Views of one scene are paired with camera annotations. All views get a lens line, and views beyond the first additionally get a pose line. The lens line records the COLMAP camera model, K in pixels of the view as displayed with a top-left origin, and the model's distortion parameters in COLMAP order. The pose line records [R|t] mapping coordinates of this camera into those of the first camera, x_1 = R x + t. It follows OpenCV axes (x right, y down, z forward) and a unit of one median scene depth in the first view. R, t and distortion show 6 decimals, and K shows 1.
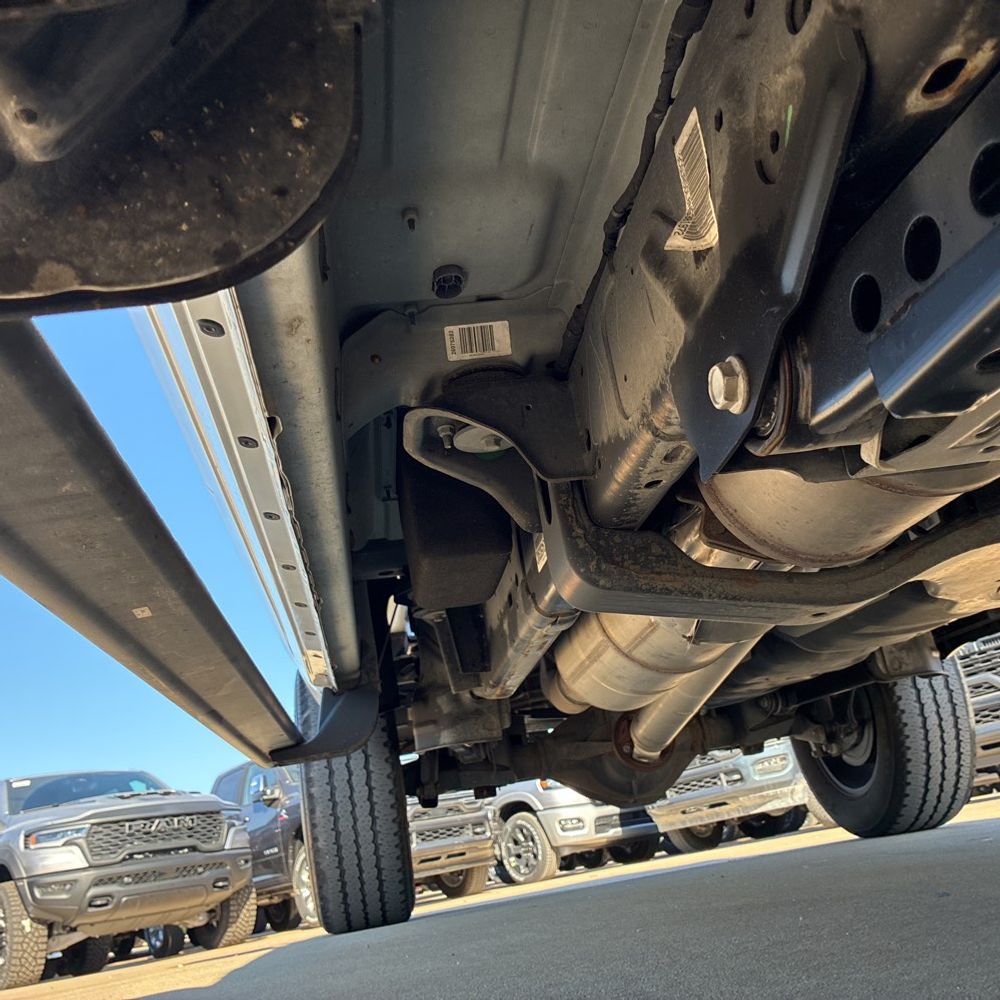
lens RADIAL K [[1012.6, 0, 489.3], [0, 1012.6, 508.8], [0, 0, 1]] dist [0.019547, 0.000000]
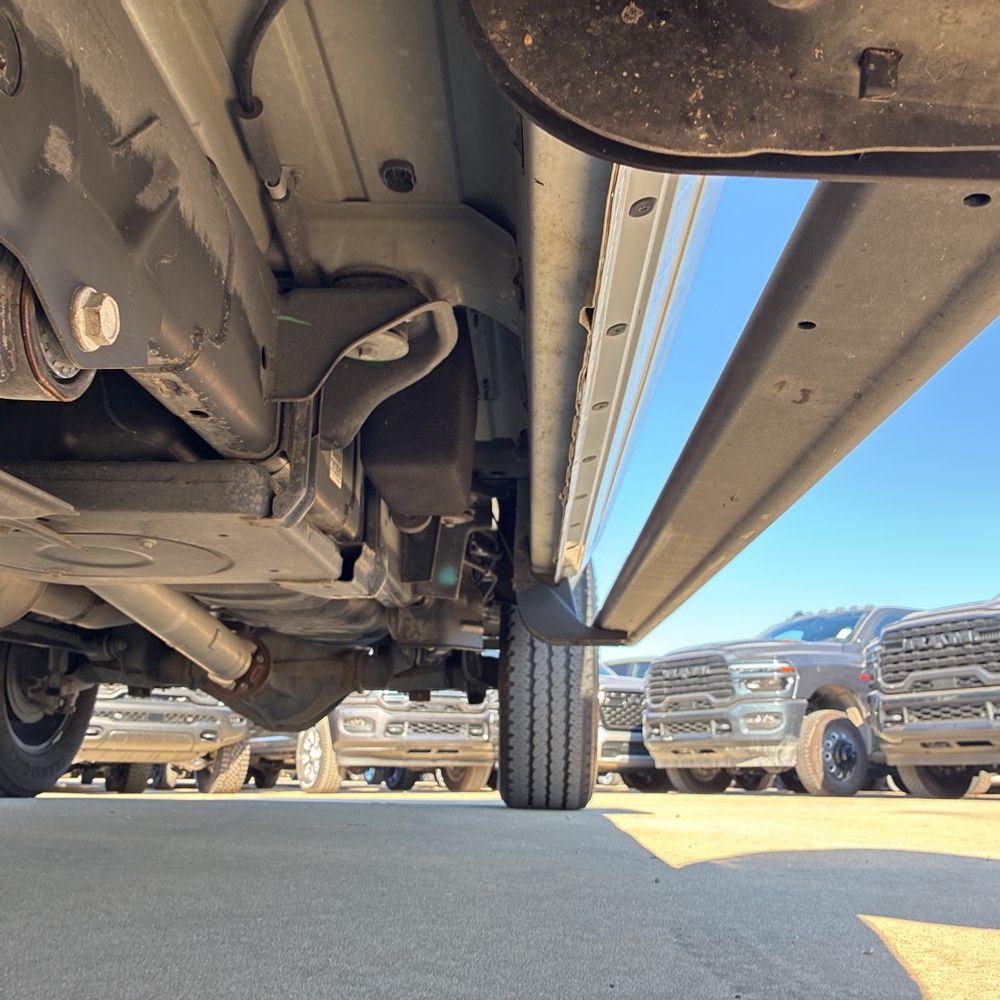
lens RADIAL K [[1012.6, 0, 508.8], [0, 1012.6, 498.2], [0, 0, 1]] dist [0.019547, 0.000000]
pose [[0.976373, 0.144436, -0.160731, 0.167588], [-0.129850, 0.986691, 0.097876, -0.018809], [0.172729, -0.074693, 0.982133, 0.031148]]
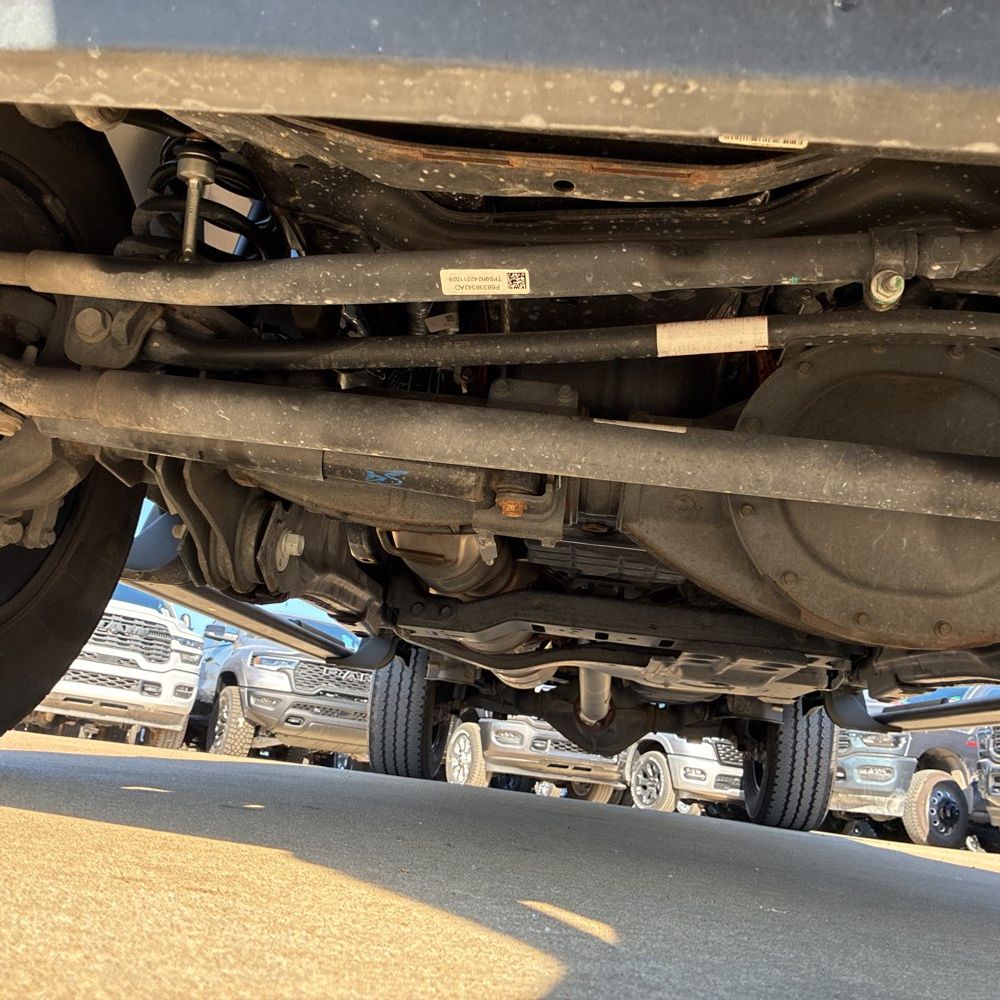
lens RADIAL K [[1012.6, 0, 496.3], [0, 1012.6, 493.3], [0, 0, 1]] dist [0.019547, 0.000000]
pose [[0.943719, 0.221854, -0.245306, 0.096343], [-0.204281, 0.974269, 0.095234, -0.059645], [0.260122, -0.039763, 0.964757, -0.139005]]
